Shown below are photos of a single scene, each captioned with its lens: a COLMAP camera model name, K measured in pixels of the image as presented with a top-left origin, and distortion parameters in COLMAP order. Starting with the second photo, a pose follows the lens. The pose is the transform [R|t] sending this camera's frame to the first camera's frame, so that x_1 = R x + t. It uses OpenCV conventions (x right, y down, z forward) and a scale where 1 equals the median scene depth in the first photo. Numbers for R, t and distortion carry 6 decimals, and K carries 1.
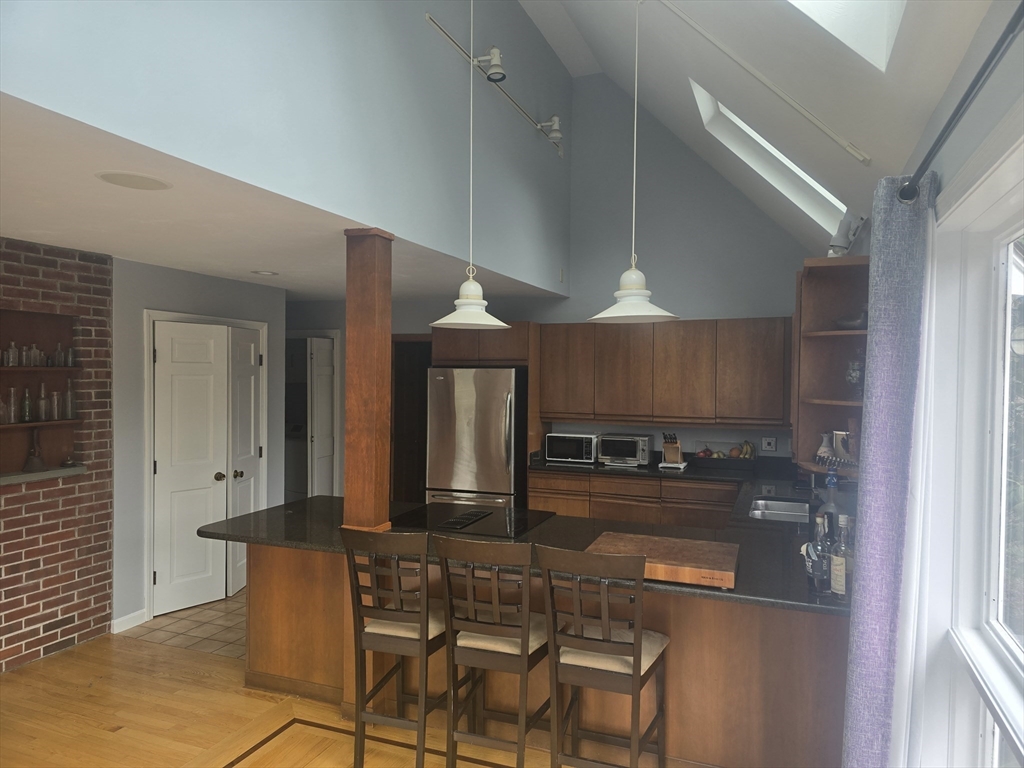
lens RADIAL K [[686.9, 0, 517.2], [0, 686.9, 390.7], [0, 0, 1]] dist [0.063254, -0.045824]
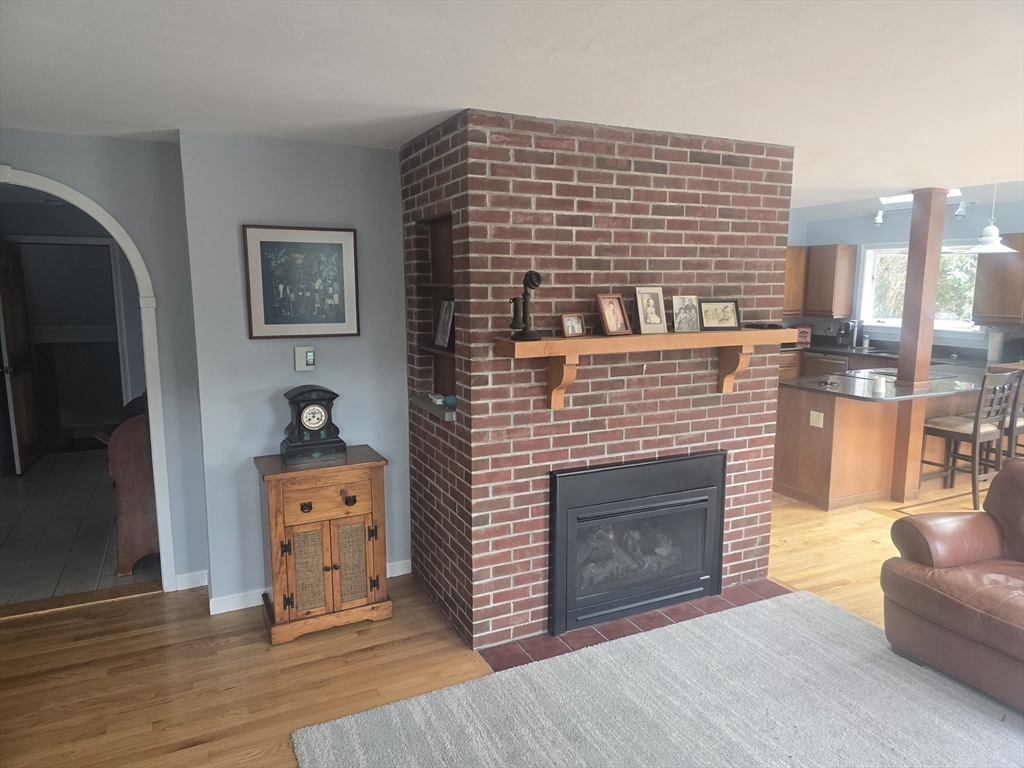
lens RADIAL K [[686.9, 0, 515.3], [0, 686.9, 383.7], [0, 0, 1]] dist [0.063254, -0.045824]
pose [[0.672449, -0.118202, 0.730644, -1.082922], [0.032012, 0.990886, 0.130841, -0.020103], [-0.739451, -0.064594, 0.670104, 0.367548]]
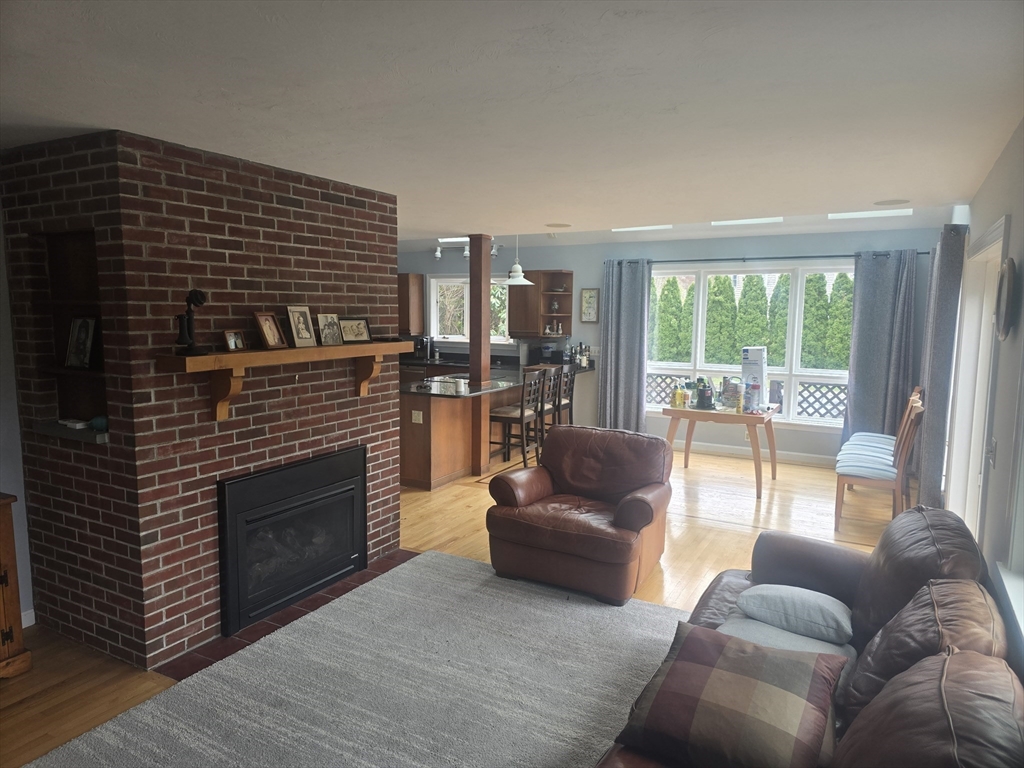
lens RADIAL K [[686.9, 0, 508.8], [0, 686.9, 387.1], [0, 0, 1]] dist [0.063254, -0.045824]
pose [[0.130309, -0.126161, 0.983414, -1.194387], [0.028747, 0.991935, 0.123444, -0.020495], [-0.991057, 0.012184, 0.132885, 0.388319]]
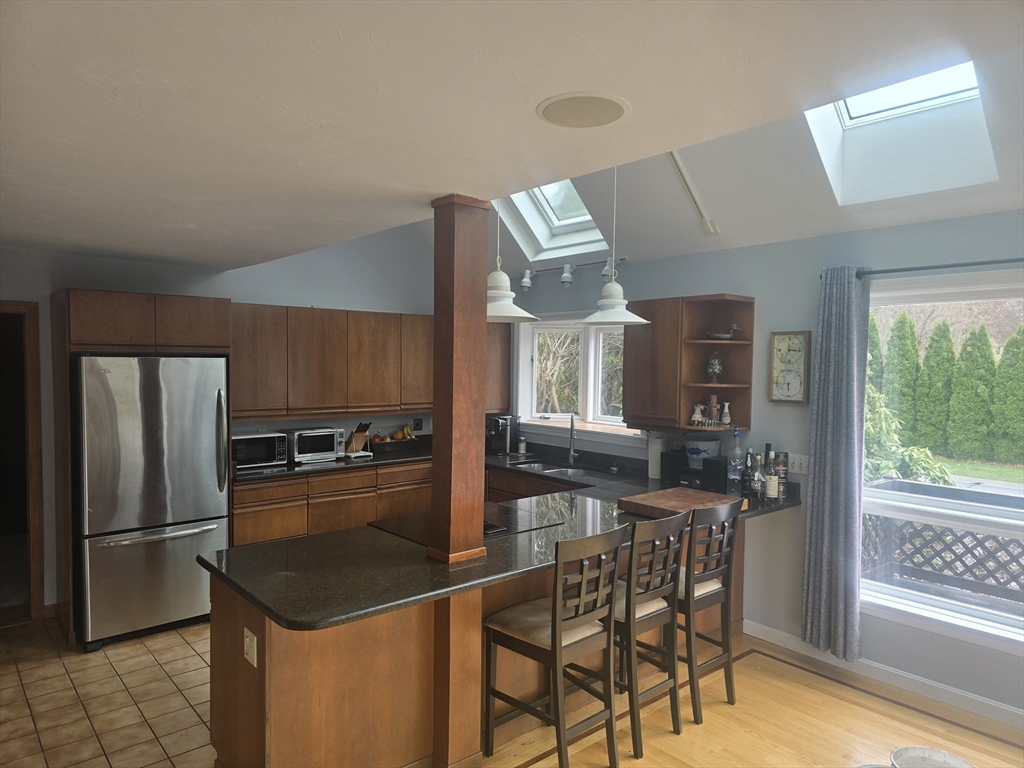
lens RADIAL K [[686.9, 0, 501.1], [0, 686.9, 382.6], [0, 0, 1]] dist [0.063254, -0.045824]
pose [[0.474617, -0.030677, 0.879658, -0.573918], [0.023393, 0.999479, 0.022234, -0.014890], [-0.879882, 0.010025, 0.475087, 0.341372]]
